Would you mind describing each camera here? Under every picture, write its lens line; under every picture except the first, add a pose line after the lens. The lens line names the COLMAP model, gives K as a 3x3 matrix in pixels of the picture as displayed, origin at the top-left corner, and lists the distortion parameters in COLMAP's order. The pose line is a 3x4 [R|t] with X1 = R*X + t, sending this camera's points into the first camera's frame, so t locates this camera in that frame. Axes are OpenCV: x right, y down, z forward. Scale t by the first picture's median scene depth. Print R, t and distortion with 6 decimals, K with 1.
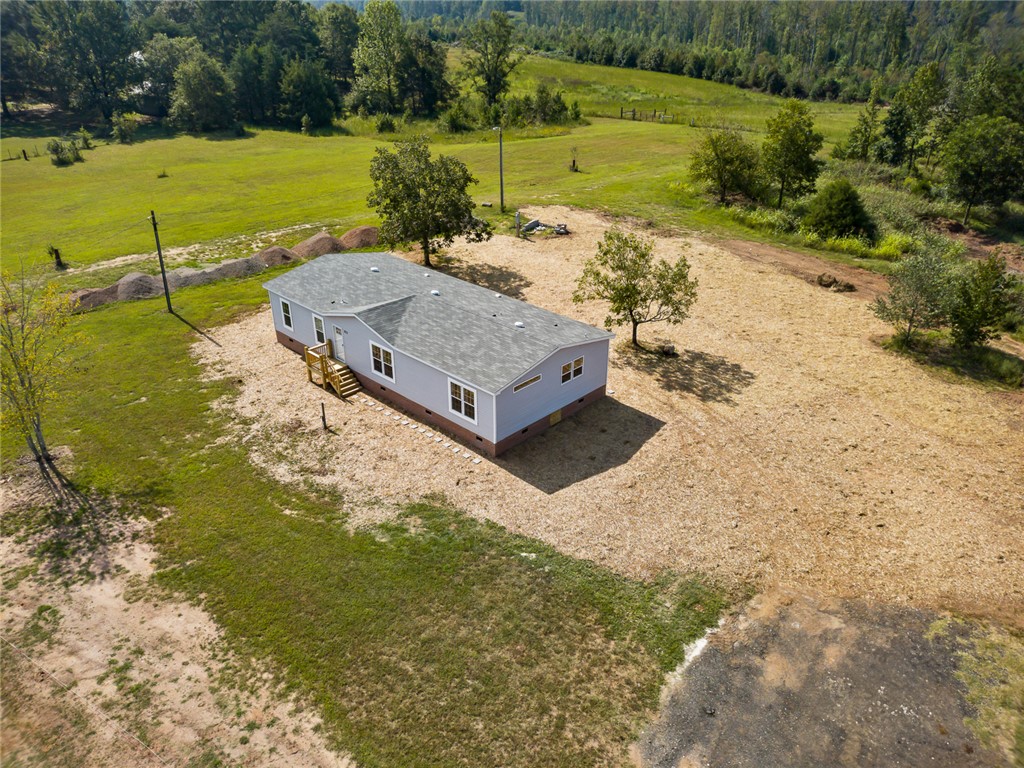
lens RADIAL K [[763.0, 0, 512.0], [0, 763.0, 384.0], [0, 0, 1]] dist [0.100575, -0.143904]
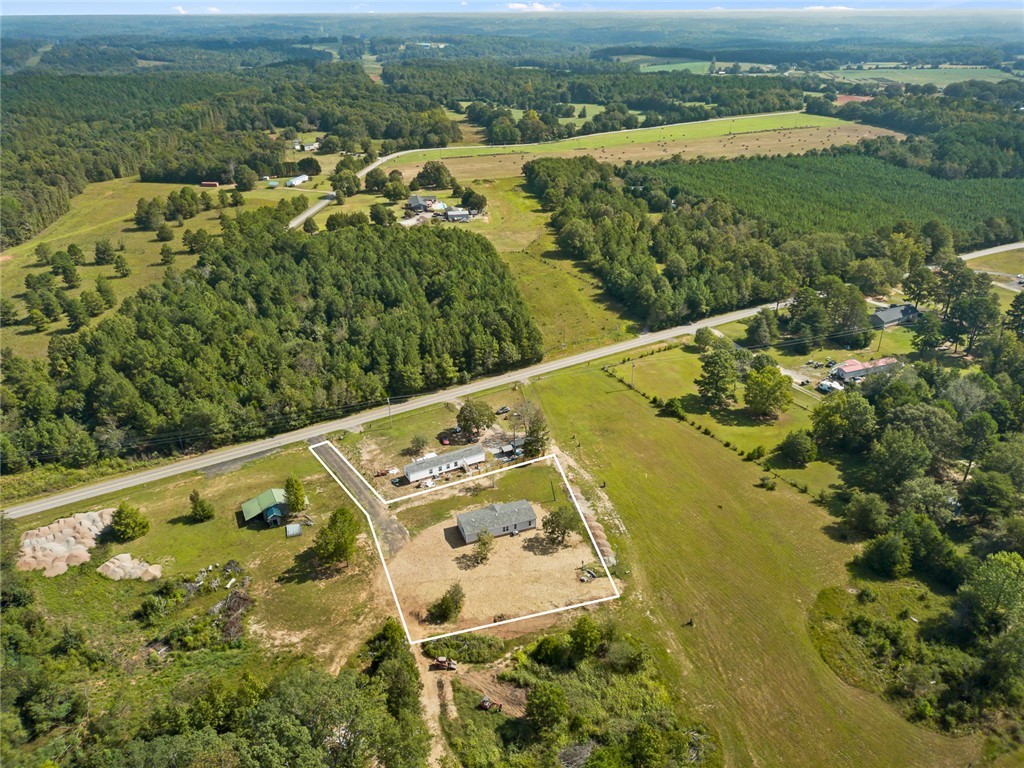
lens RADIAL K [[763.0, 0, 512.0], [0, 763.0, 384.0], [0, 0, 1]] dist [0.100575, -0.143904]
pose [[-0.432841, 0.395448, -0.810105, 3.323472], [-0.411130, 0.713153, 0.567790, -3.374039], [0.802260, 0.578821, -0.146101, 1.285766]]
